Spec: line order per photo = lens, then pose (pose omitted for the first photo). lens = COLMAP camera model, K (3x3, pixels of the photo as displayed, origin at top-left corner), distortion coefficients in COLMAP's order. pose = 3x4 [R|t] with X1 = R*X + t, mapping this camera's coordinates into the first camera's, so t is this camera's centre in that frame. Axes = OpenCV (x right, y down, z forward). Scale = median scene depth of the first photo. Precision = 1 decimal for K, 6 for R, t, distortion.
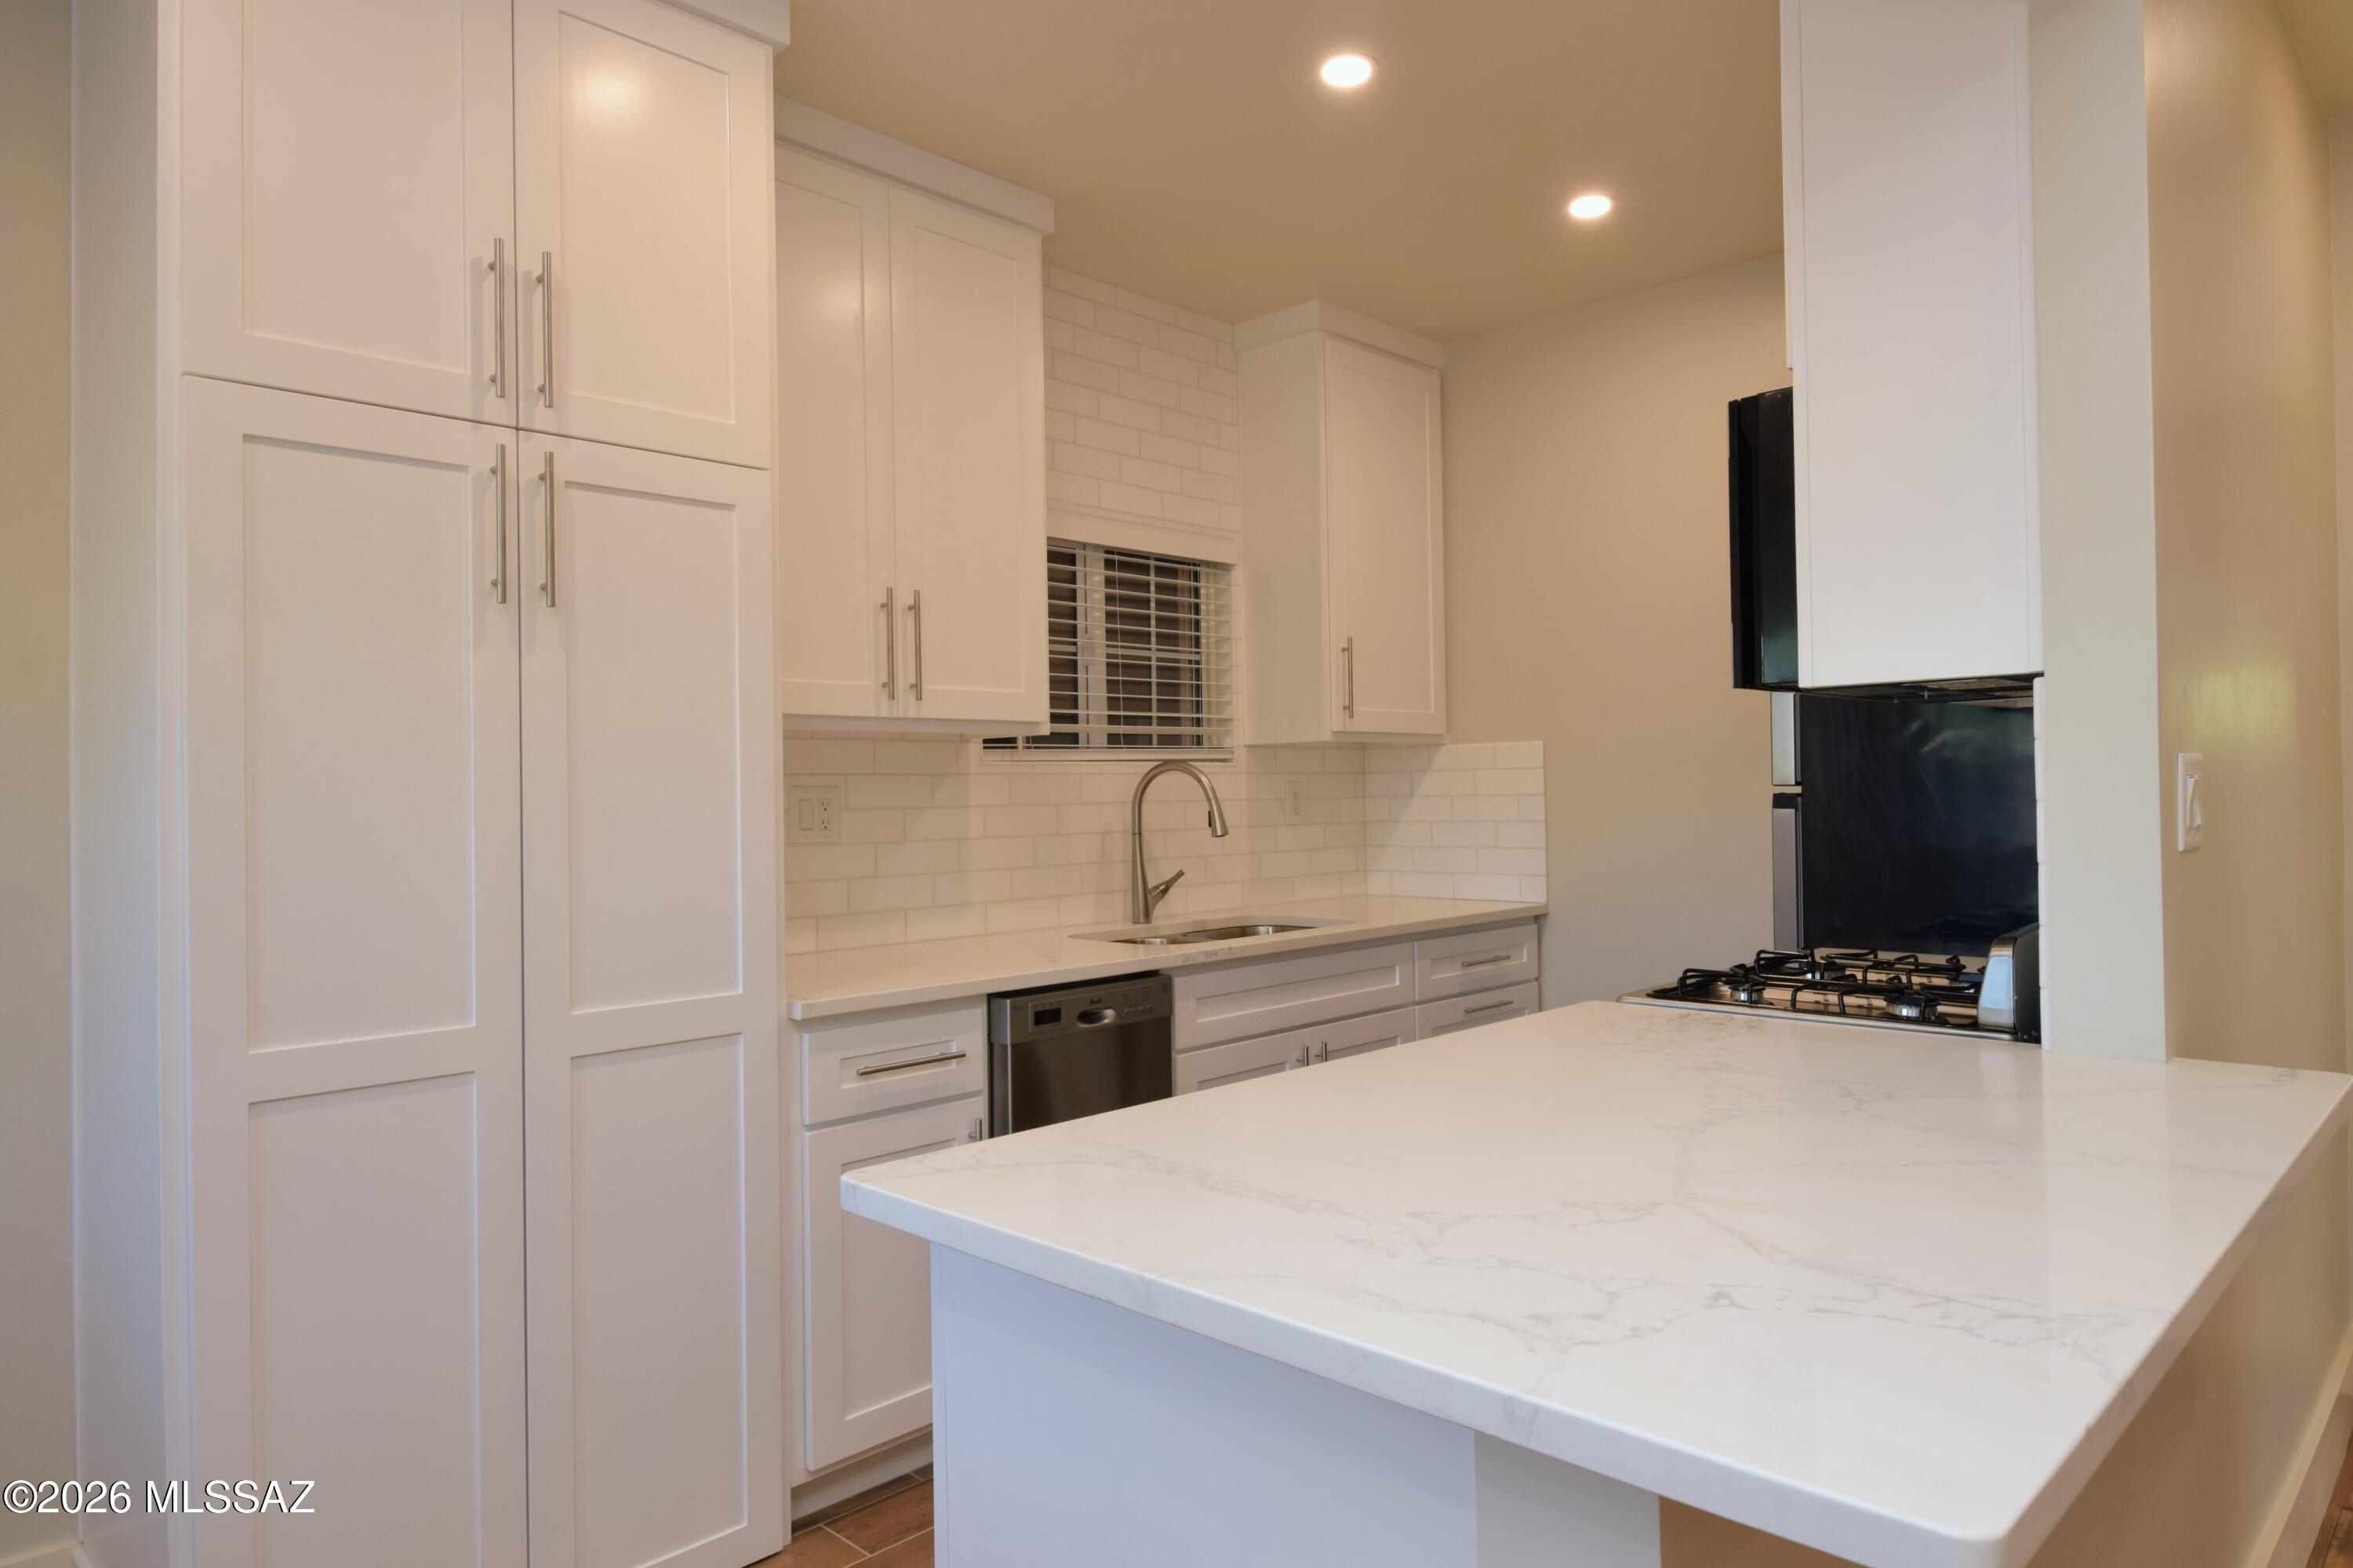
lens RADIAL K [[1434.3, 0, 1192.2], [0, 1434.3, 776.0], [0, 0, 1]] dist [0.008397, 0.000403]
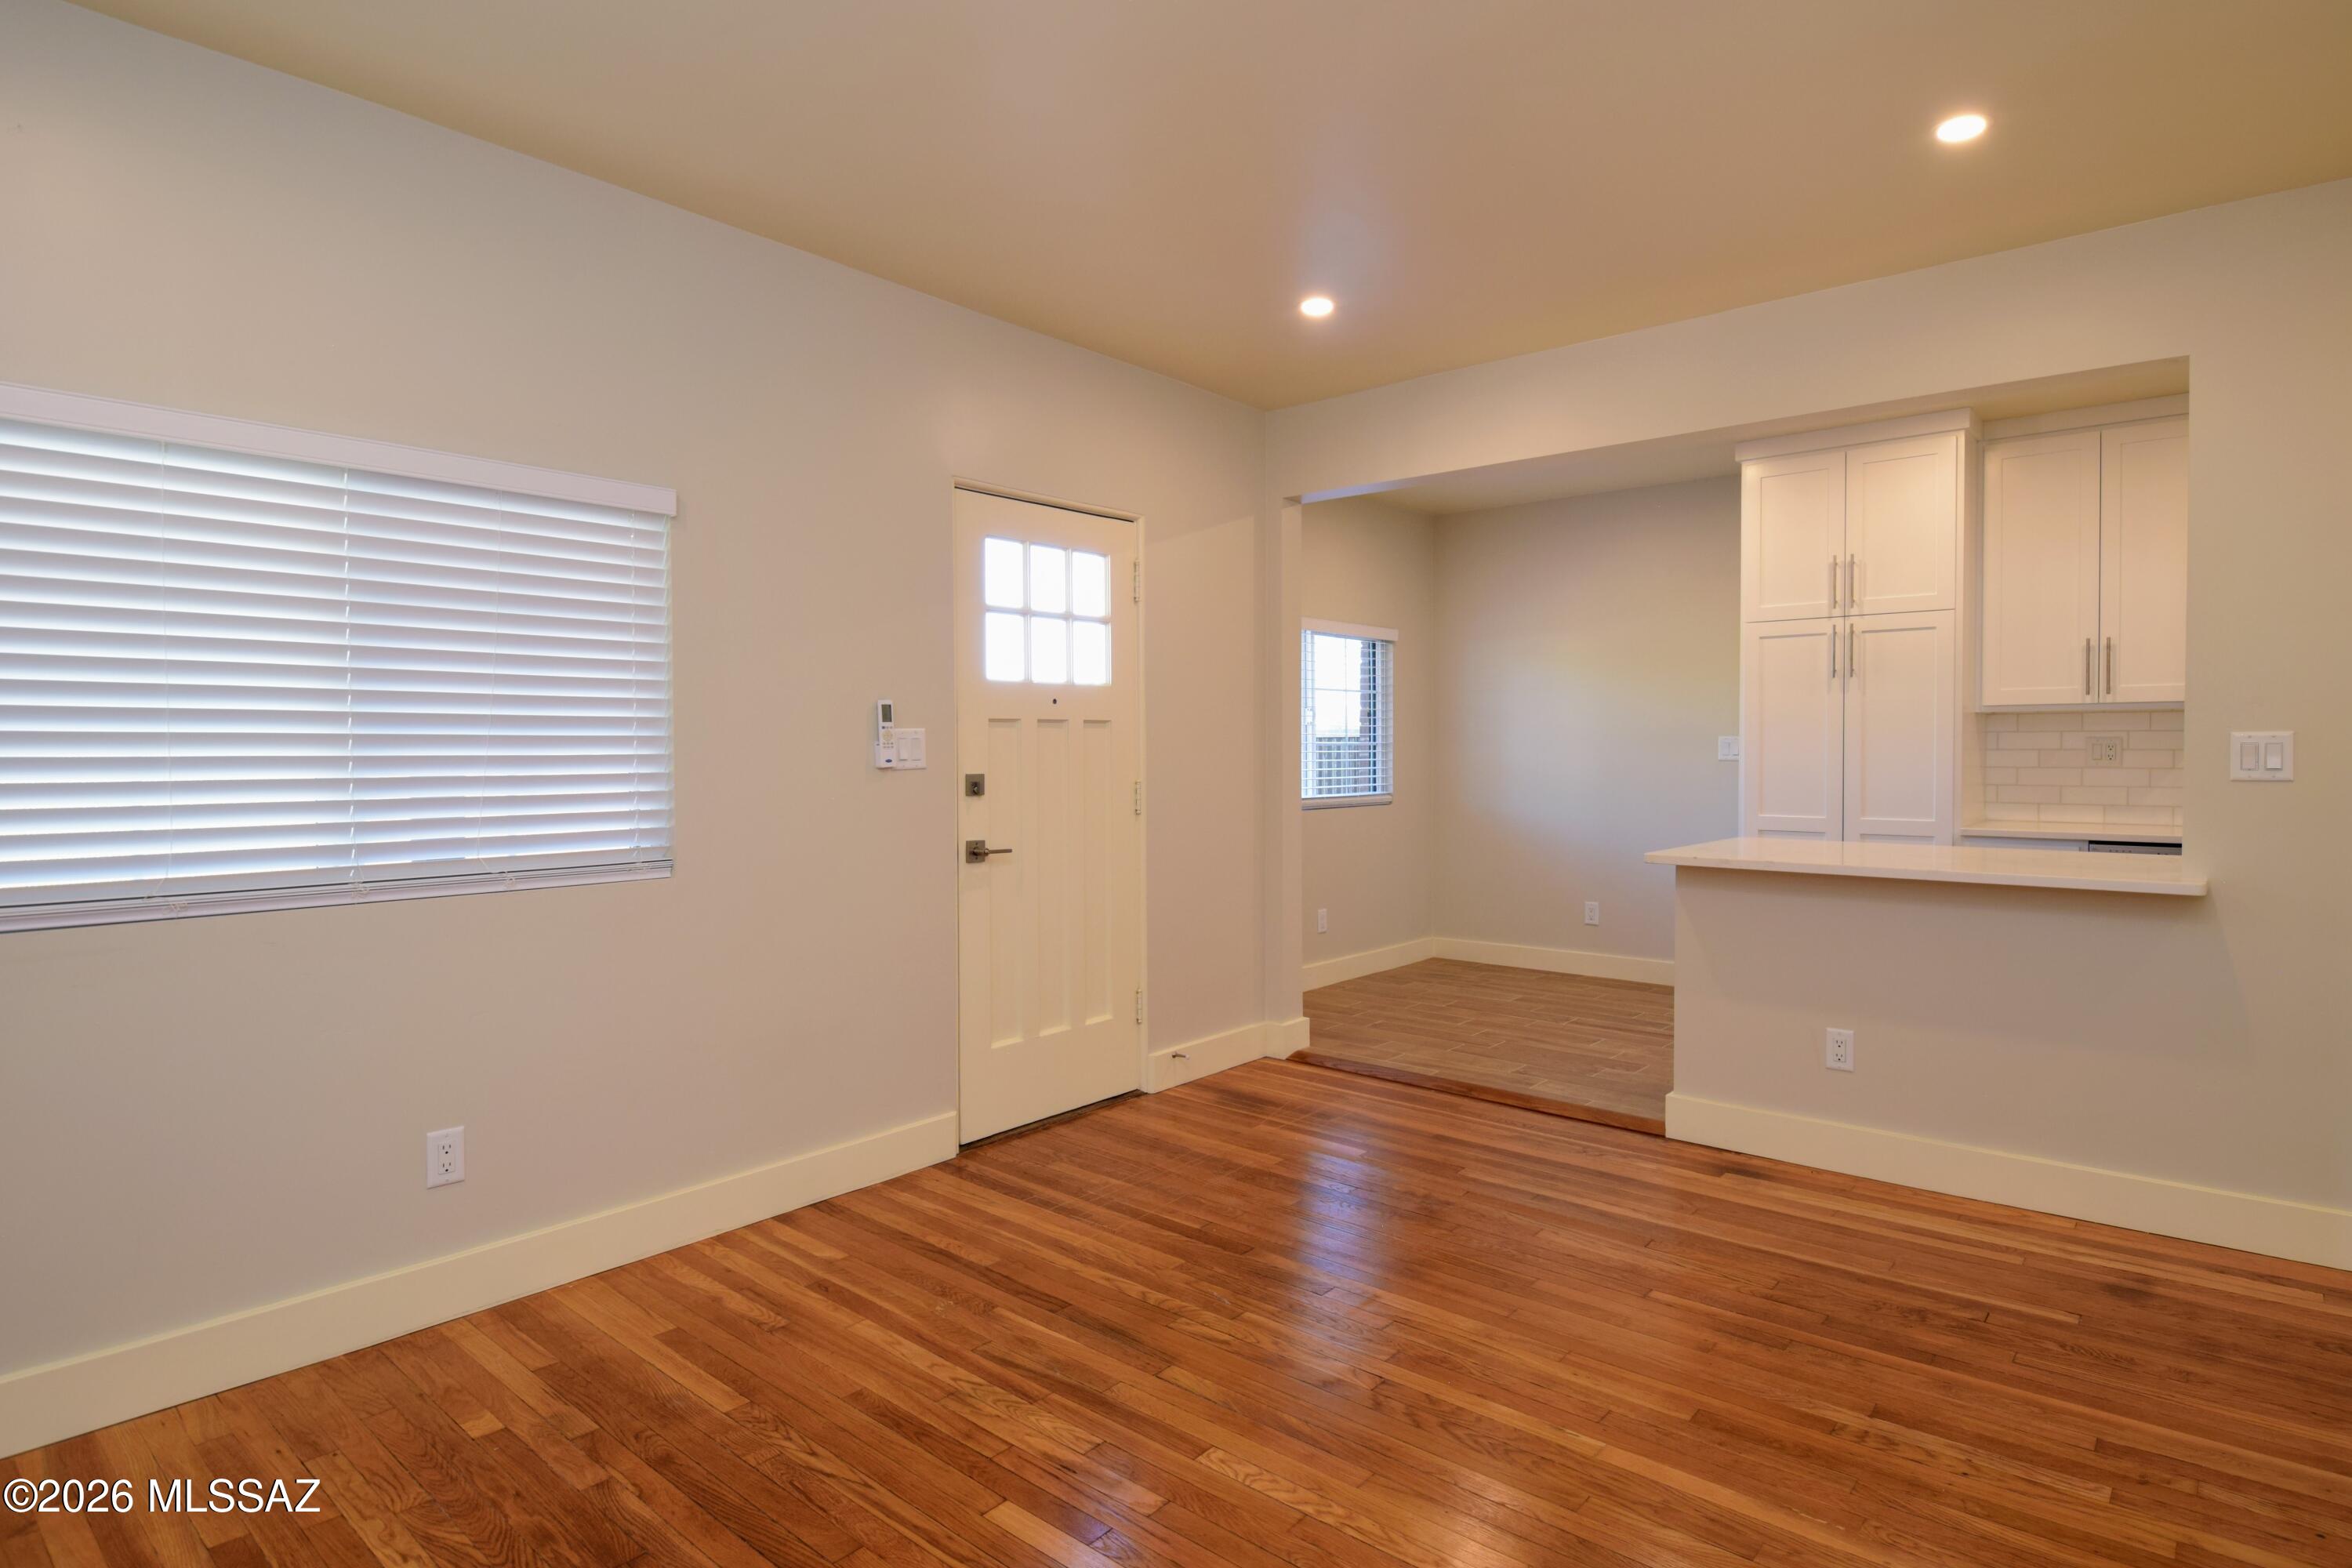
lens RADIAL K [[1232.3, 0, 1201.9], [0, 1232.3, 774.7], [0, 0, 1]] dist [0.024130, -0.031849]
pose [[0.067861, 0.038627, -0.996947, 1.106607], [0.012871, 0.999133, 0.039588, -0.020129], [0.997612, -0.015518, 0.067305, -0.270152]]
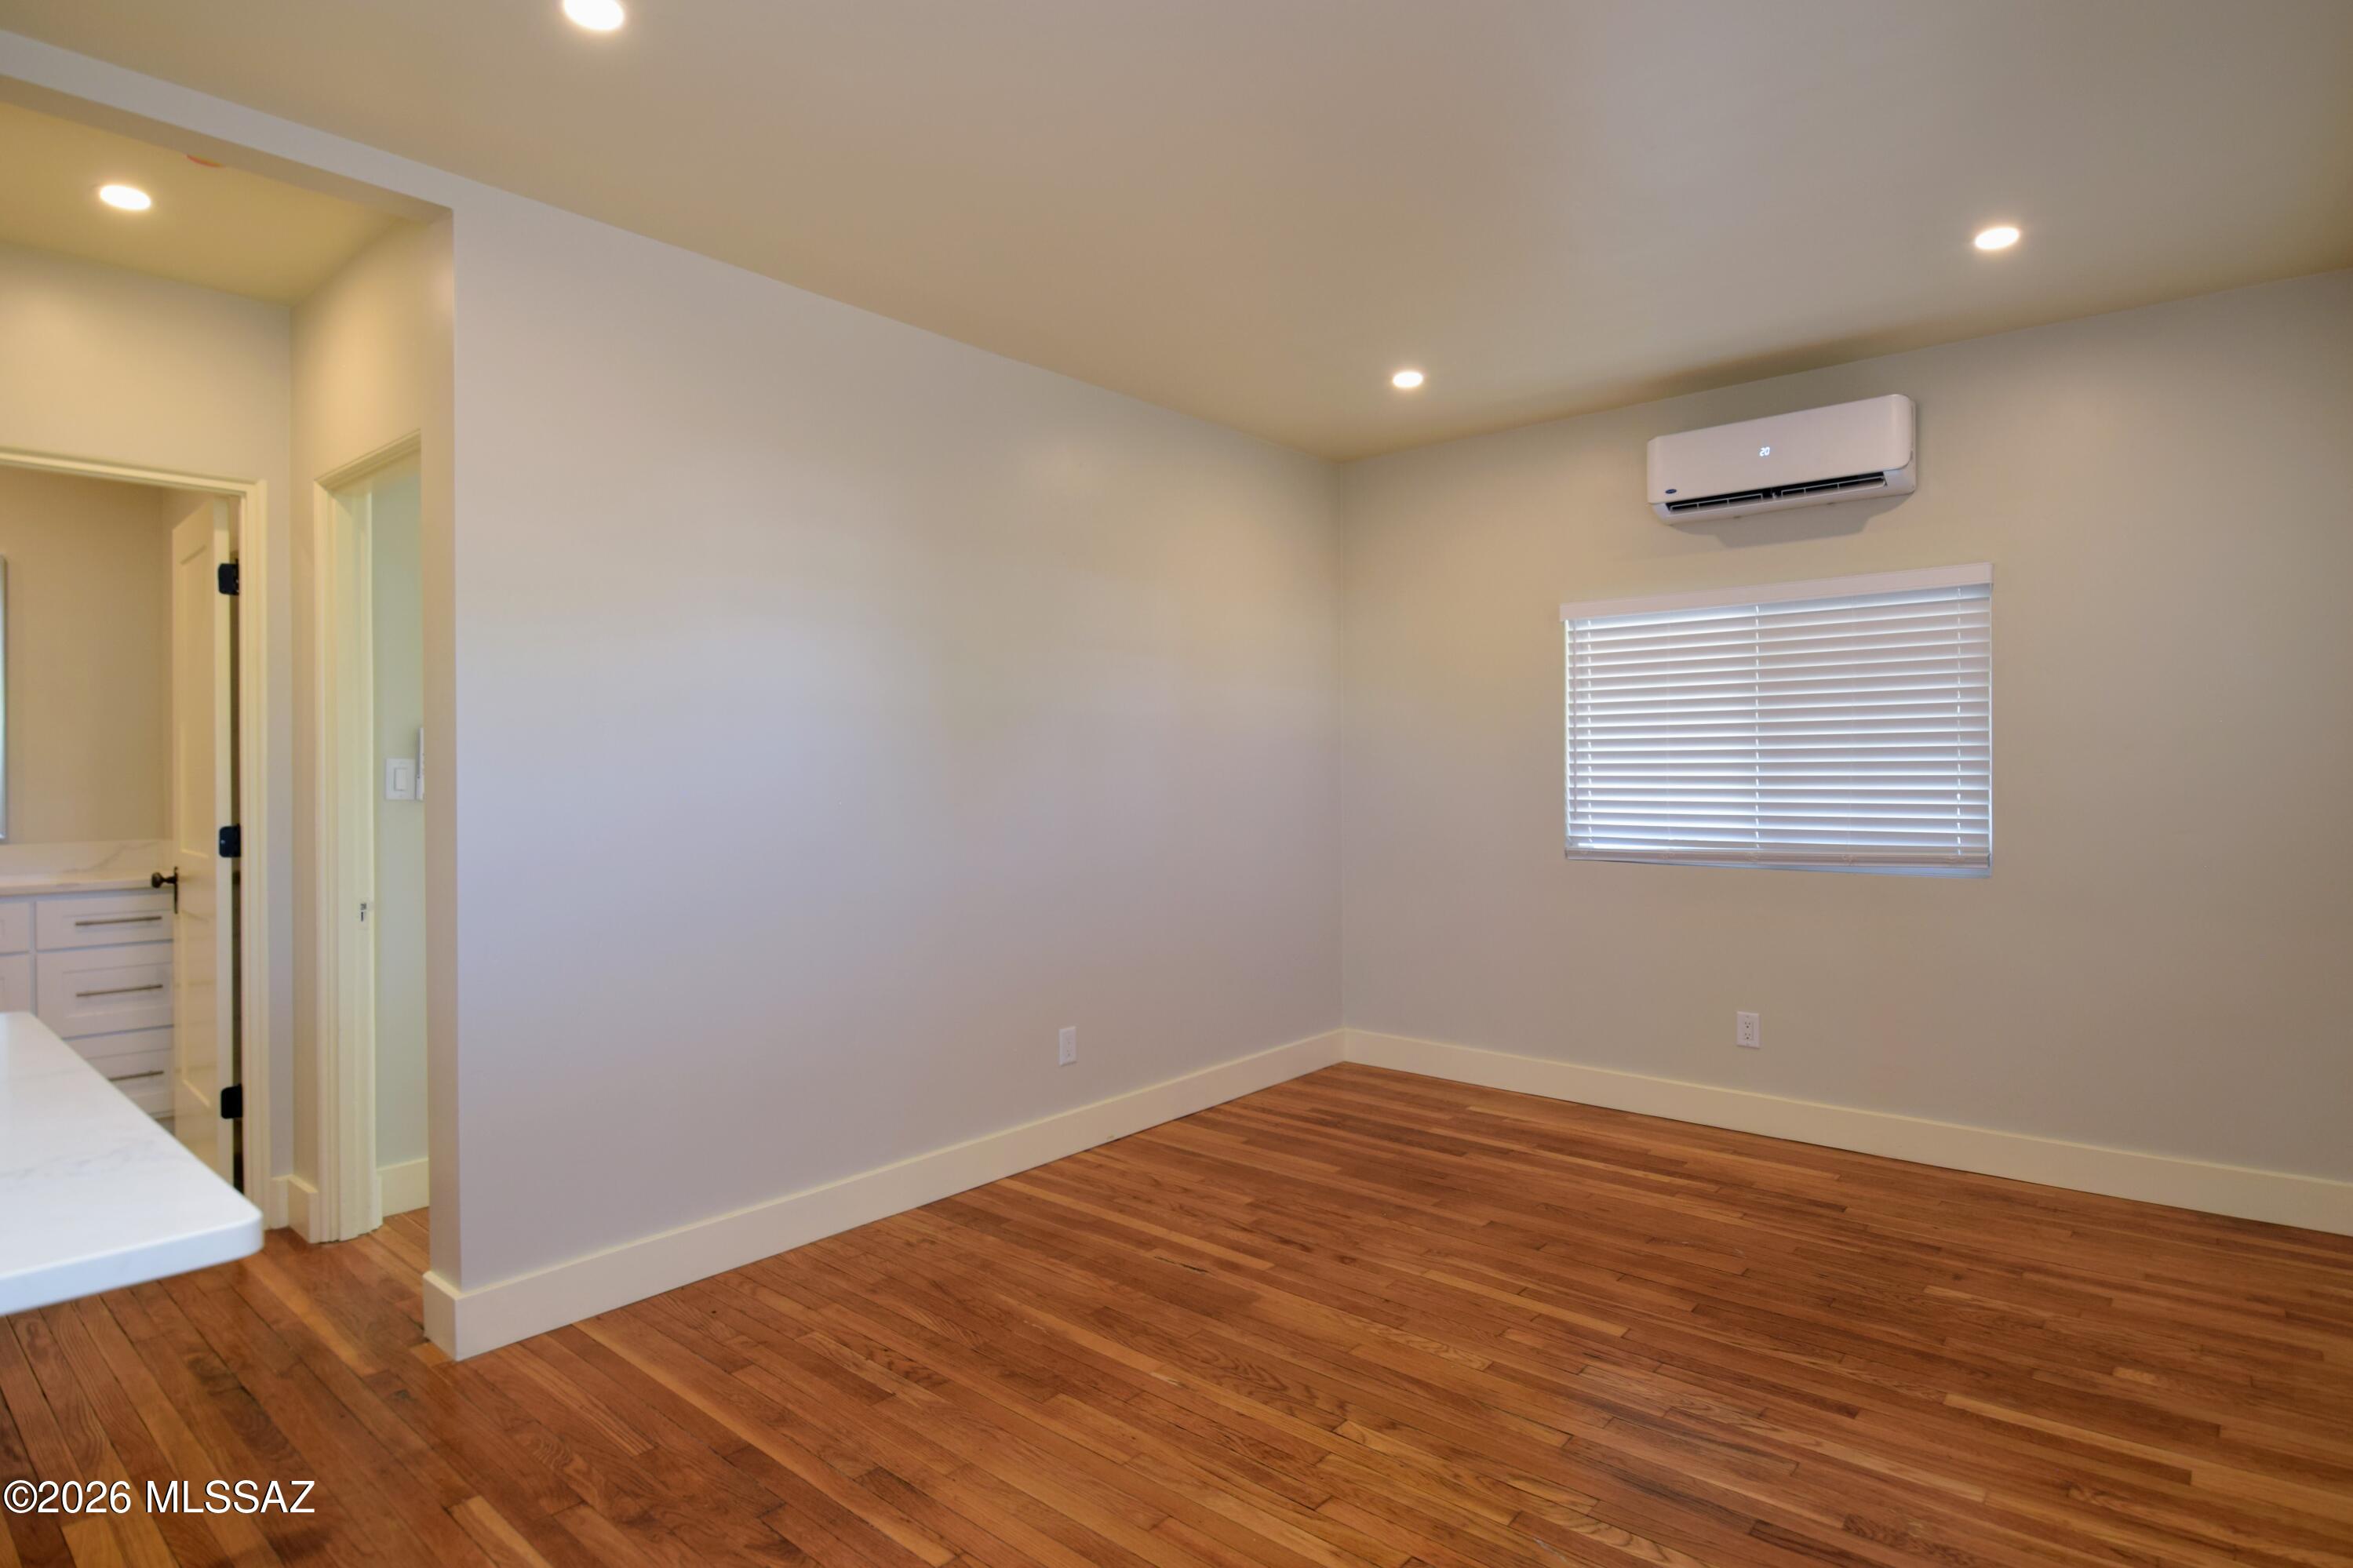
lens RADIAL K [[1236.7, 0, 1197.3], [0, 1236.7, 774.3], [0, 0, 1]] dist [0.021823, -0.029126]
pose [[-0.065764, 0.013087, 0.997749, -0.186980], [-0.005191, 0.999896, -0.013457, -0.002660], [-0.997822, -0.006065, -0.065689, -0.016411]]
